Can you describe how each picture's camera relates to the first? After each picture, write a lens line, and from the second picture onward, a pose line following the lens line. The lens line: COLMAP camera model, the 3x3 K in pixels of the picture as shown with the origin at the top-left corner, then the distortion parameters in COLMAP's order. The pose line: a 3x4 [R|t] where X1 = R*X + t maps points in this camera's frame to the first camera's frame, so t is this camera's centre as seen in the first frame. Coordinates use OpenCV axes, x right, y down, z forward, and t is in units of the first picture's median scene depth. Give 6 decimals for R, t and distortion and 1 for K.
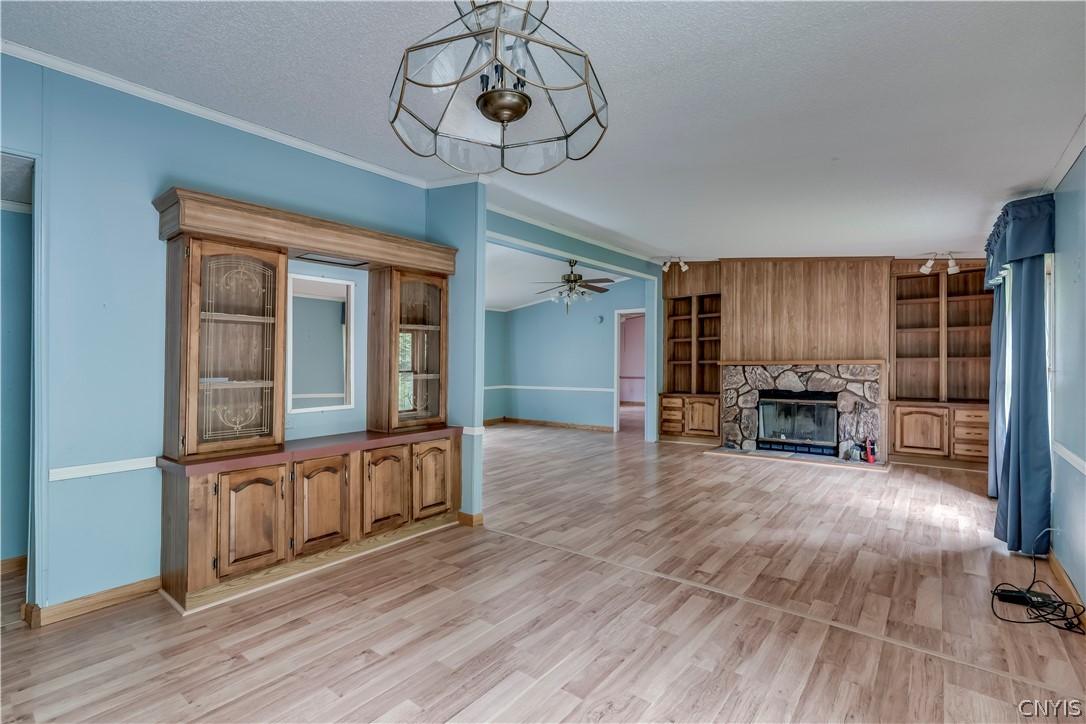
lens RADIAL K [[494.5, 0, 545.8], [0, 494.5, 371.7], [0, 0, 1]] dist [-0.006577, 0.000475]
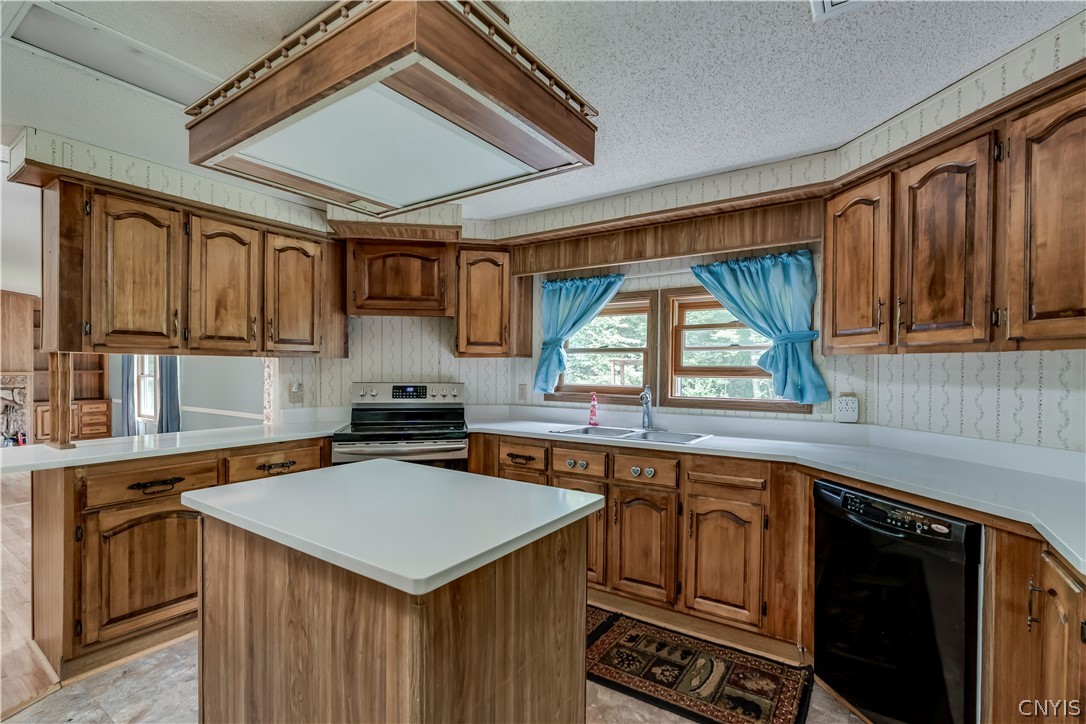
lens RADIAL K [[494.5, 0, 545.8], [0, 494.5, 371.7], [0, 0, 1]] dist [-0.006577, 0.000475]
pose [[-0.088561, 0.004077, 0.996062, -0.741467], [0.022756, 0.999739, -0.002069, 0.009683], [-0.995811, 0.022483, -0.088631, -0.269922]]
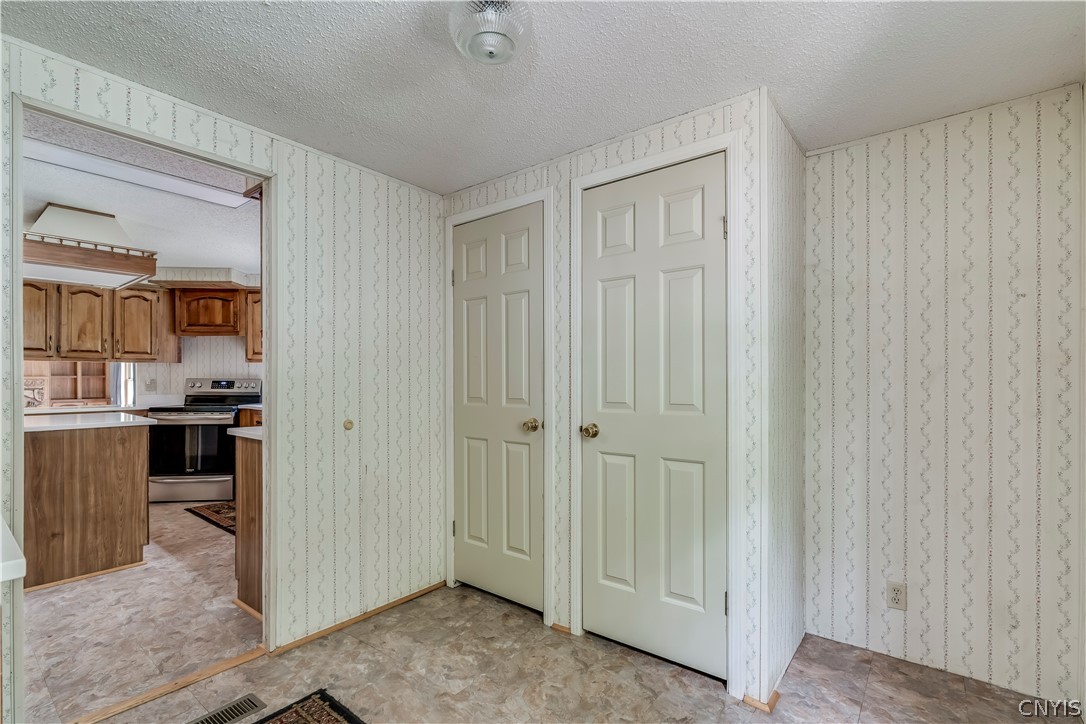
lens RADIAL K [[498.4, 0, 564.9], [0, 498.4, 378.6], [0, 0, 1]] dist [-0.010681, -0.000504]
pose [[-0.025512, 0.008720, 0.999636, -1.076506], [0.024269, 0.999673, -0.008101, 0.040658], [-0.999380, 0.024053, -0.025715, -0.773512]]
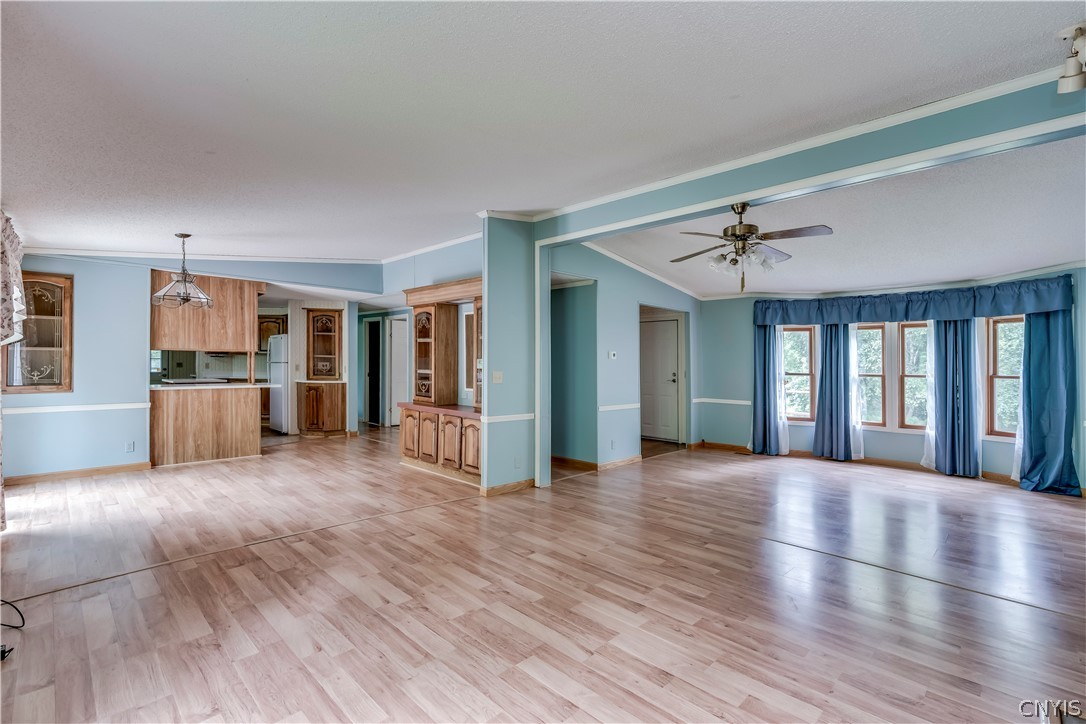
lens RADIAL K [[494.5, 0, 545.8], [0, 494.5, 371.7], [0, 0, 1]] dist [-0.006577, 0.000475]
pose [[-0.105569, 0.025209, -0.994092, 0.687243], [-0.033555, 0.999019, 0.028898, -0.025330], [0.993846, 0.036407, -0.104620, 0.824149]]
